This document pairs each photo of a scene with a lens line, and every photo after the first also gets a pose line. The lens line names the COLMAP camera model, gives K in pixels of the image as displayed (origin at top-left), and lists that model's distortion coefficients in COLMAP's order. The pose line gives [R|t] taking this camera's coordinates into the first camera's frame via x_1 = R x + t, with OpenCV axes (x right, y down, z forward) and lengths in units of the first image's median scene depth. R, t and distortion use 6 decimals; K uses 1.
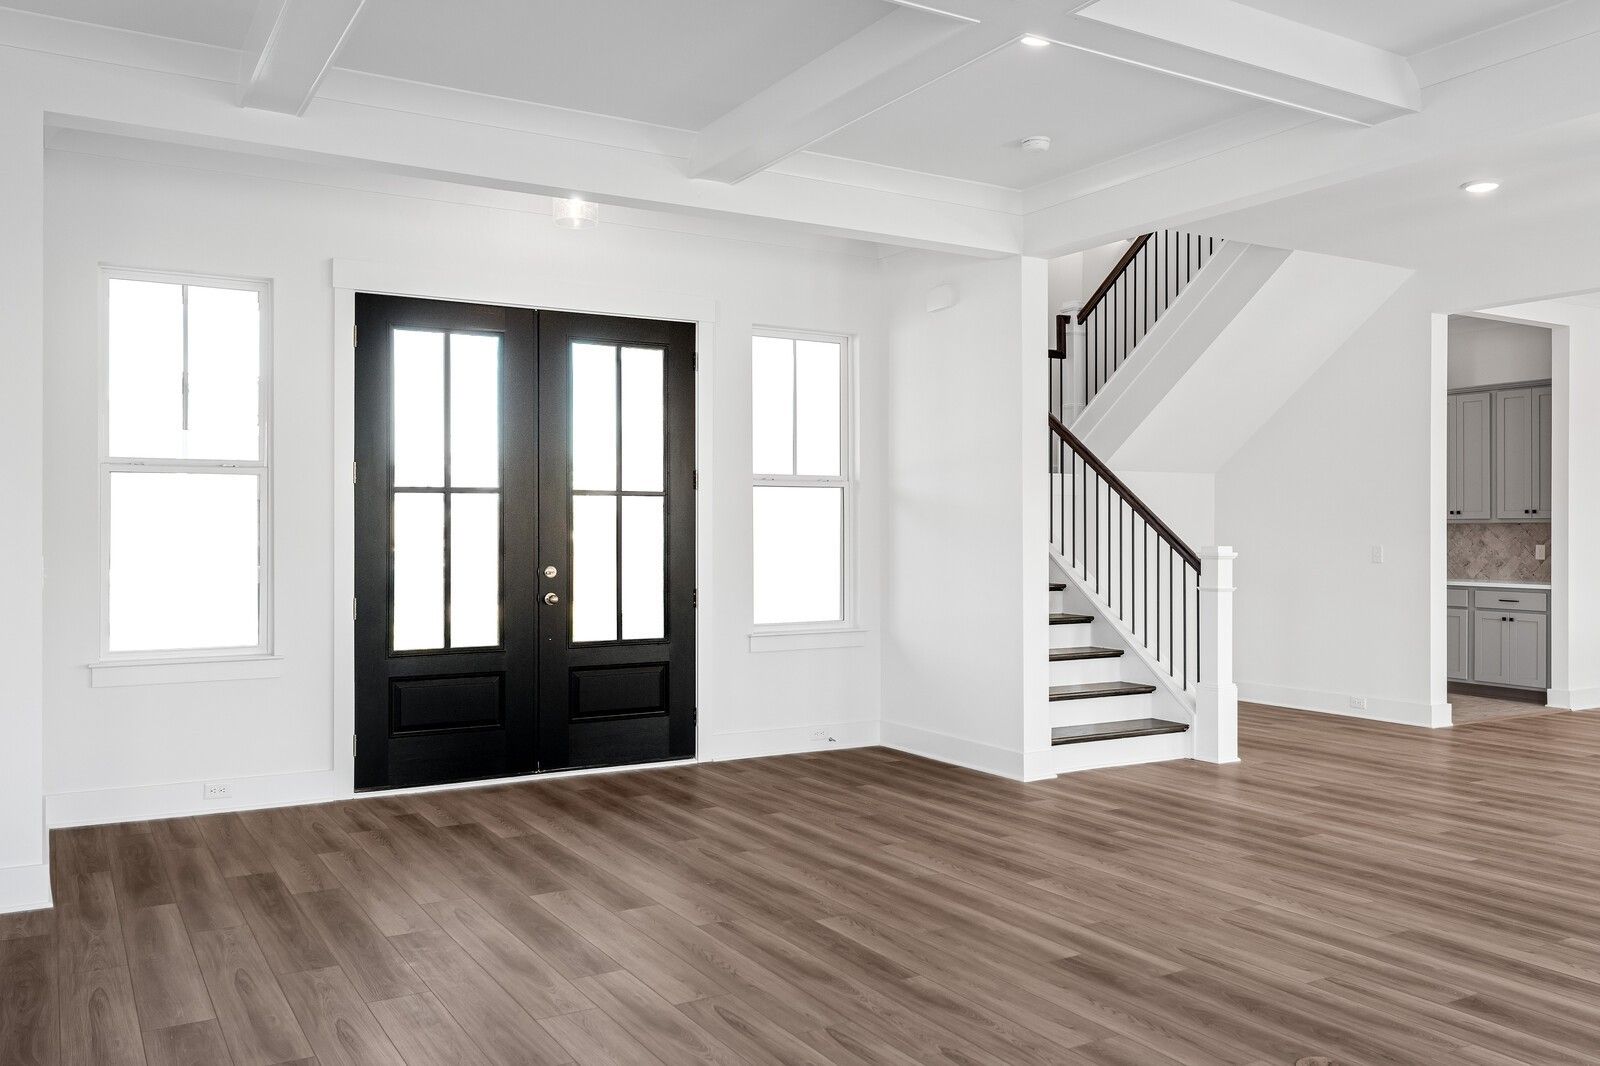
lens RADIAL K [[1281.9, 0, 798.5], [0, 1281.9, 531.0], [0, 0, 1]] dist [0.006510, -0.007443]
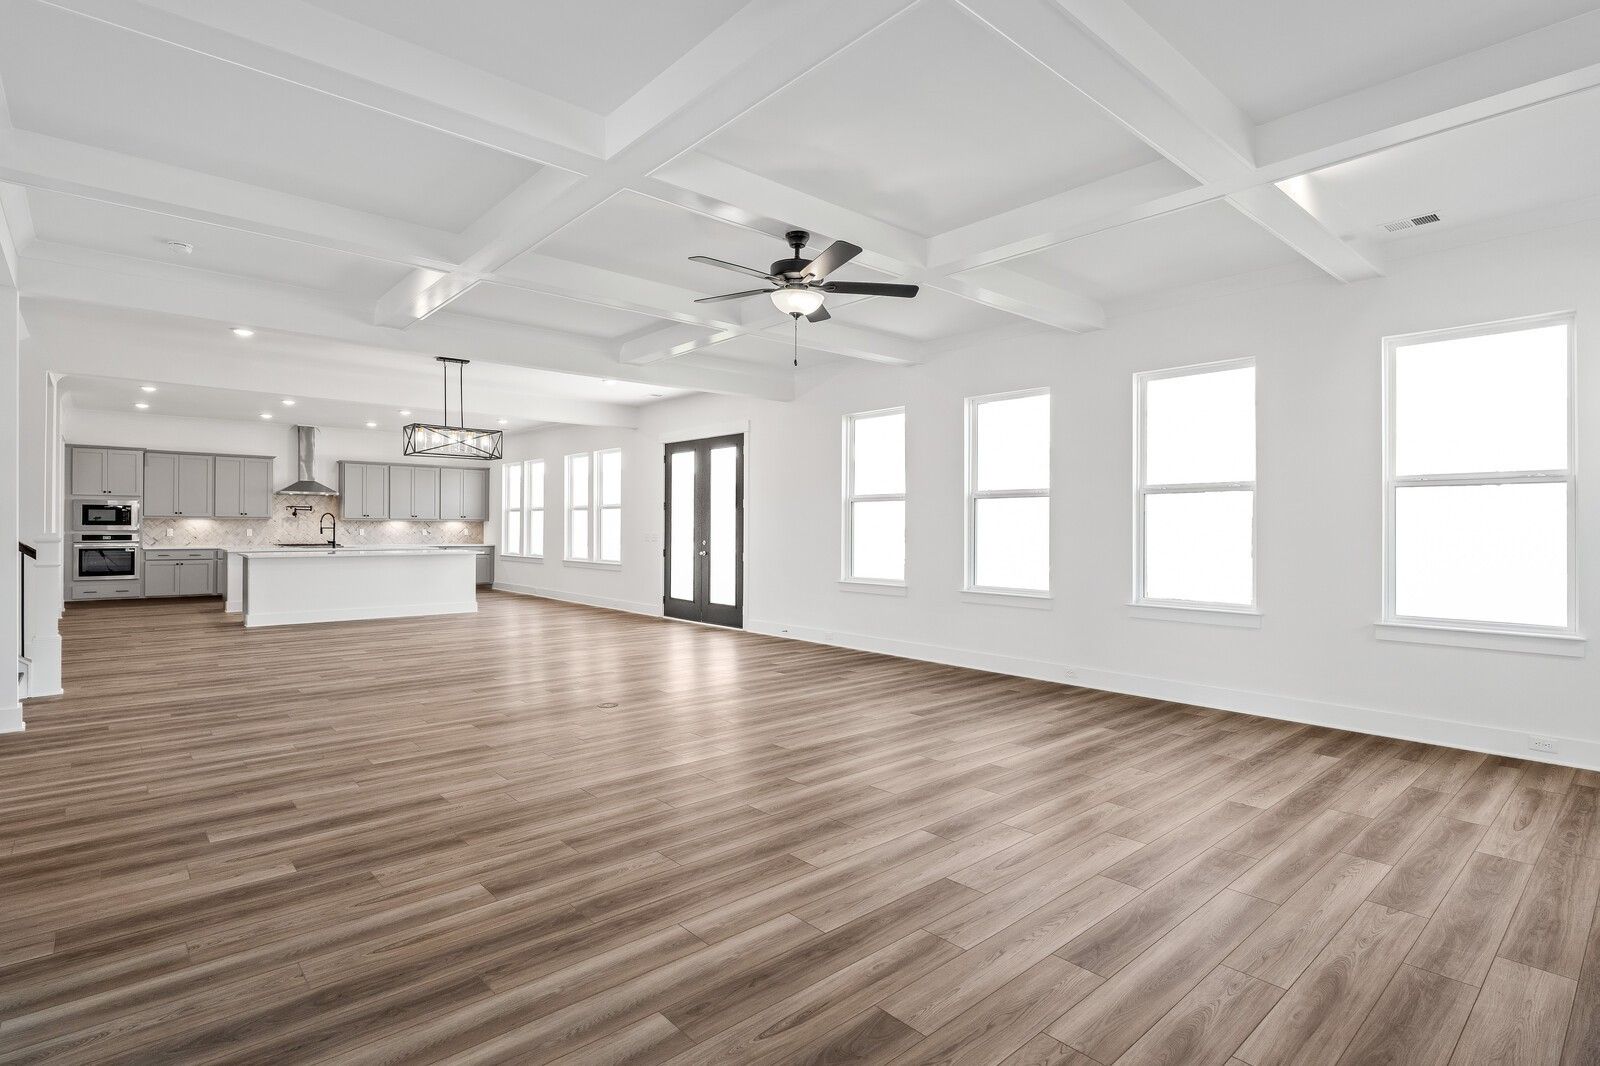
lens RADIAL K [[794.1, 0, 795.3], [0, 794.1, 527.9], [0, 0, 1]] dist [0.010374, 0.000198]
pose [[-0.184566, -0.005179, 0.982806, -0.662423], [-0.005583, 0.999976, 0.004221, -0.001895], [-0.982804, -0.004708, -0.184591, 0.406671]]
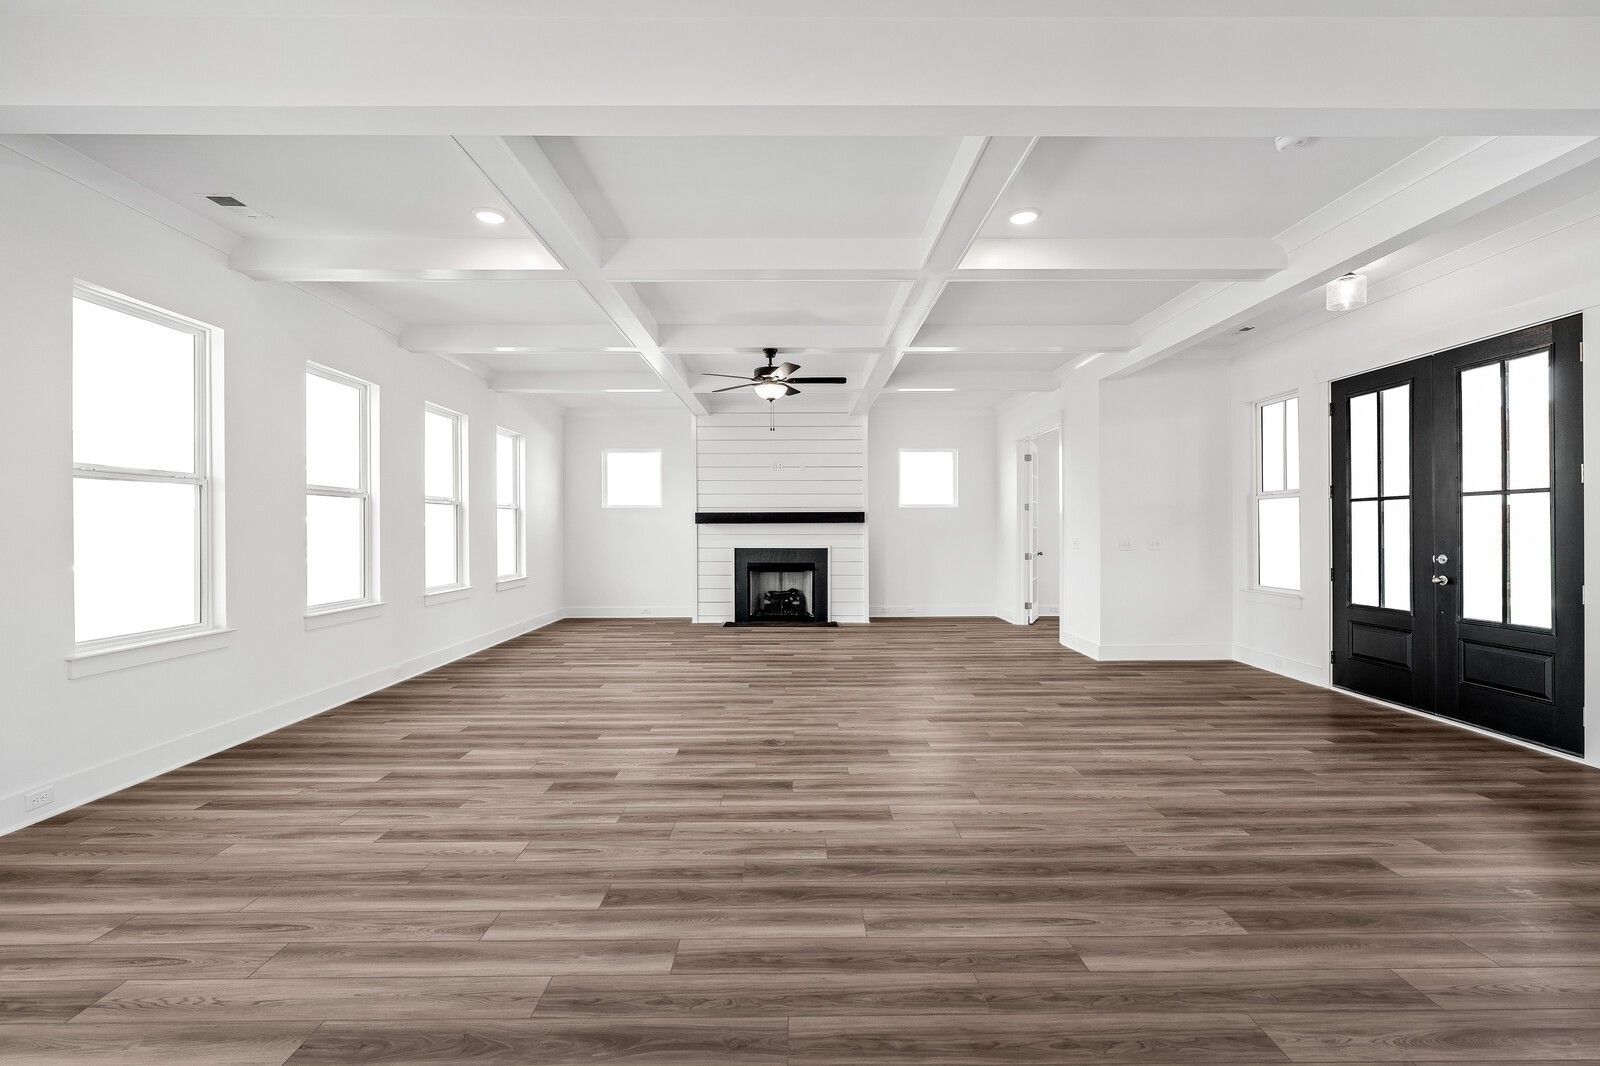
lens RADIAL K [[710.4, 0, 794.4], [0, 710.4, 529.1], [0, 0, 1]] dist [-0.001484, 0.000250]
pose [[-0.509891, -0.000596, -0.860239, 0.709158], [0.005384, 0.999978, -0.003884, 0.001817], [0.860222, -0.006612, -0.509877, 0.778463]]
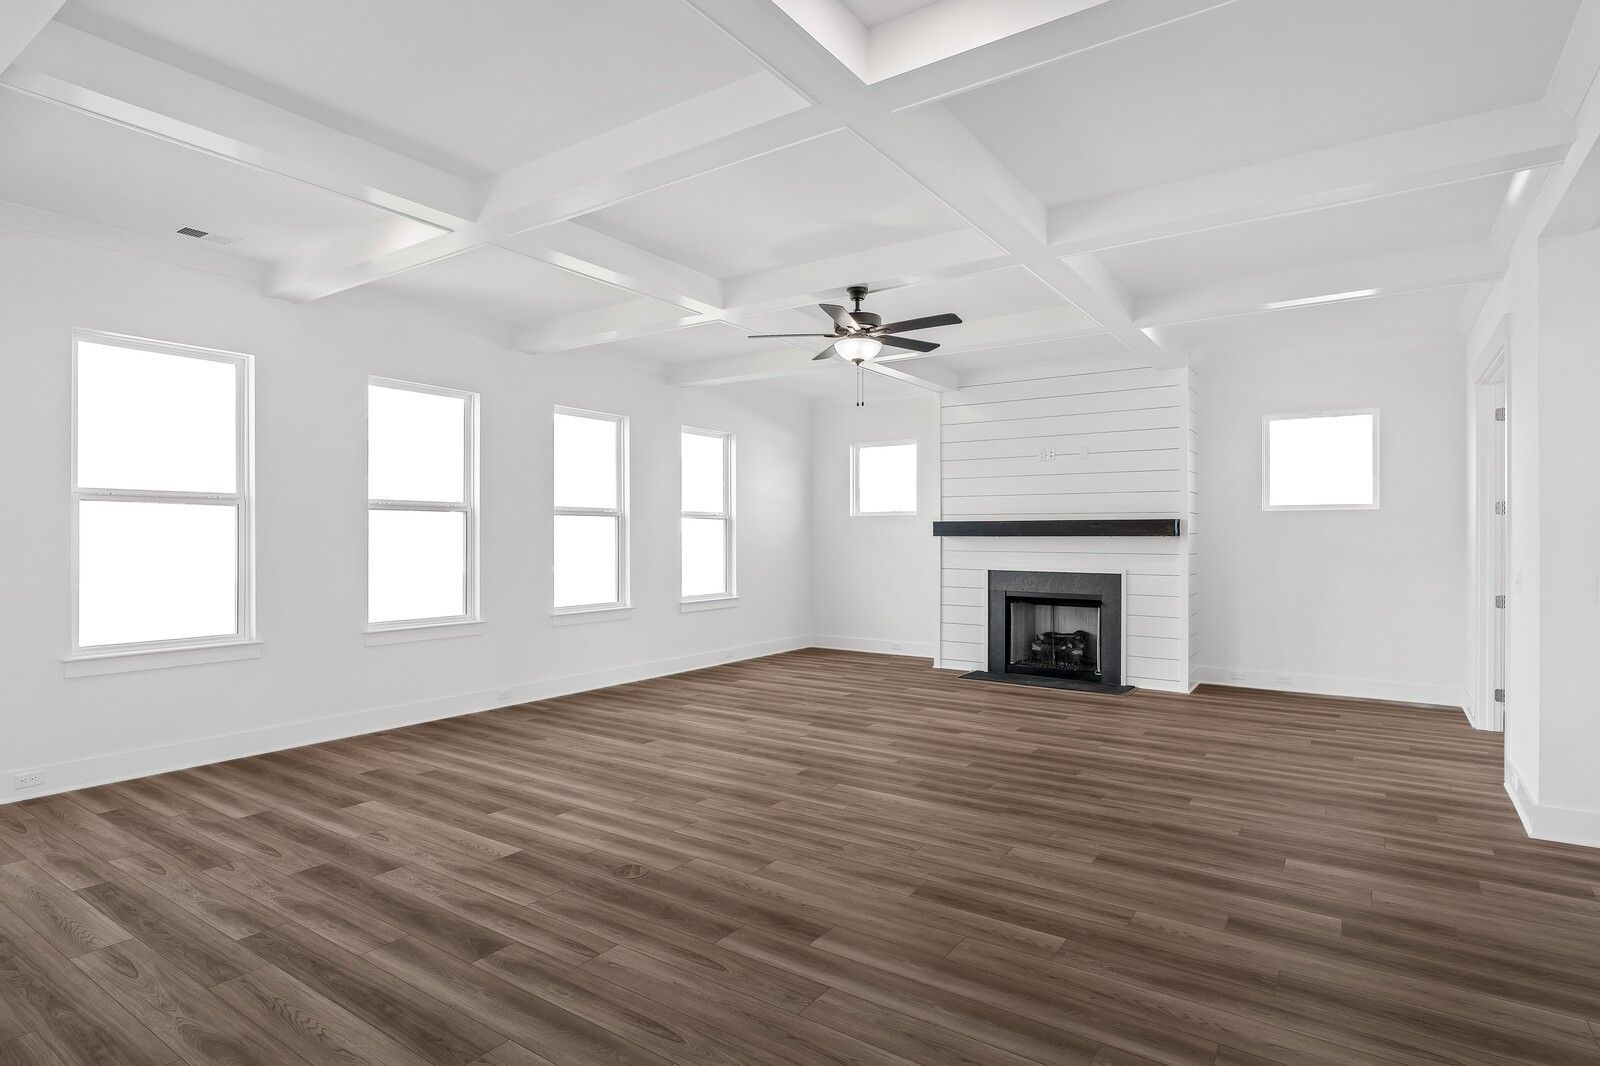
lens RADIAL K [[828.9, 0, 797.9], [0, 828.9, 535.3], [0, 0, 1]] dist [-0.002584, -0.000278]
pose [[-0.908347, -0.004157, -0.418196, 0.298601], [-0.001897, 0.999981, -0.005818, -0.009123], [0.418212, -0.004491, -0.908338, 0.929610]]
